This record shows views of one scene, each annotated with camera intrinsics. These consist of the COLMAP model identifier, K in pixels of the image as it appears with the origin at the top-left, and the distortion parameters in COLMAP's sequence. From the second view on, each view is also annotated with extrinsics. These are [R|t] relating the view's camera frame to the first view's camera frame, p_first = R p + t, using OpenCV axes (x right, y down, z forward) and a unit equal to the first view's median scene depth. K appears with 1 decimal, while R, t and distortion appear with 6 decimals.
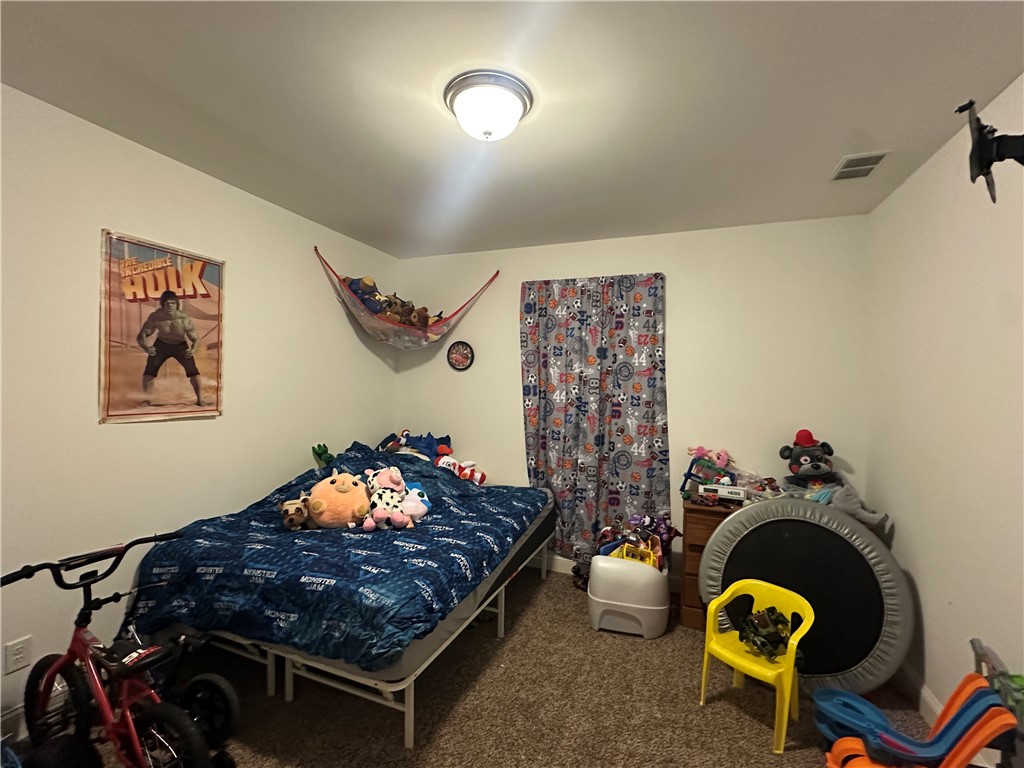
lens RADIAL K [[452.6, 0, 509.7], [0, 452.6, 384.5], [0, 0, 1]] dist [0.000854, 0.000154]
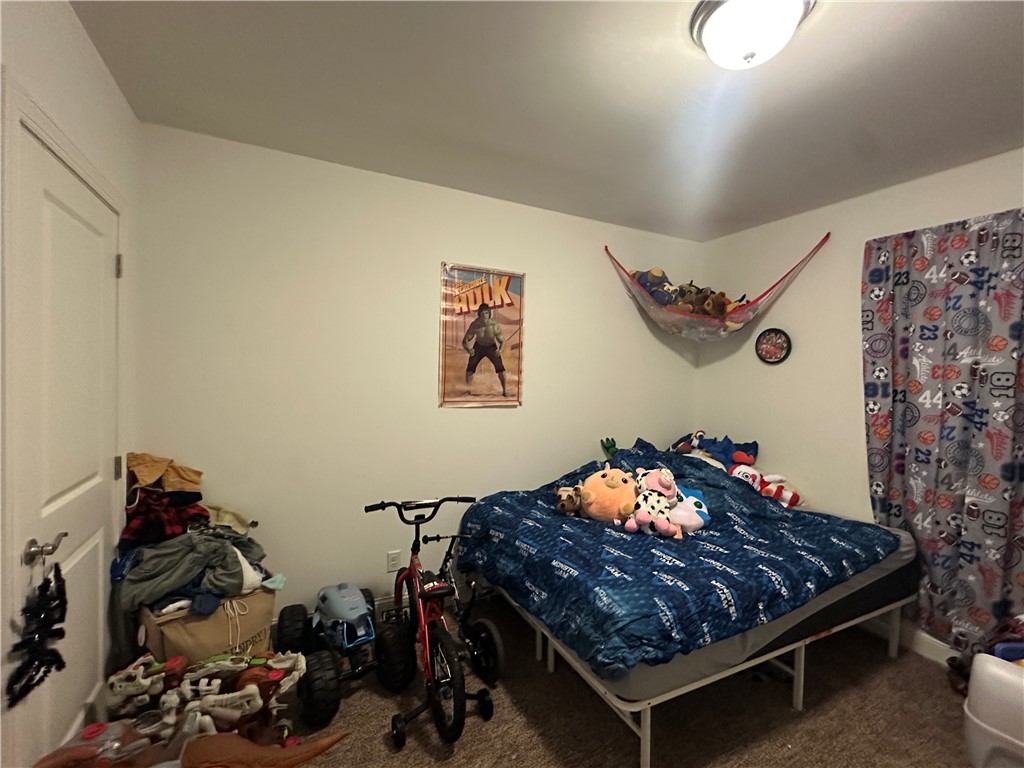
lens RADIAL K [[452.6, 0, 509.7], [0, 452.6, 384.5], [0, 0, 1]] dist [0.000854, 0.000154]
pose [[0.751743, 0.011828, -0.659350, 0.118378], [-0.008089, 0.999929, 0.008714, 0.004462], [0.659406, -0.001217, 0.751786, 0.103541]]
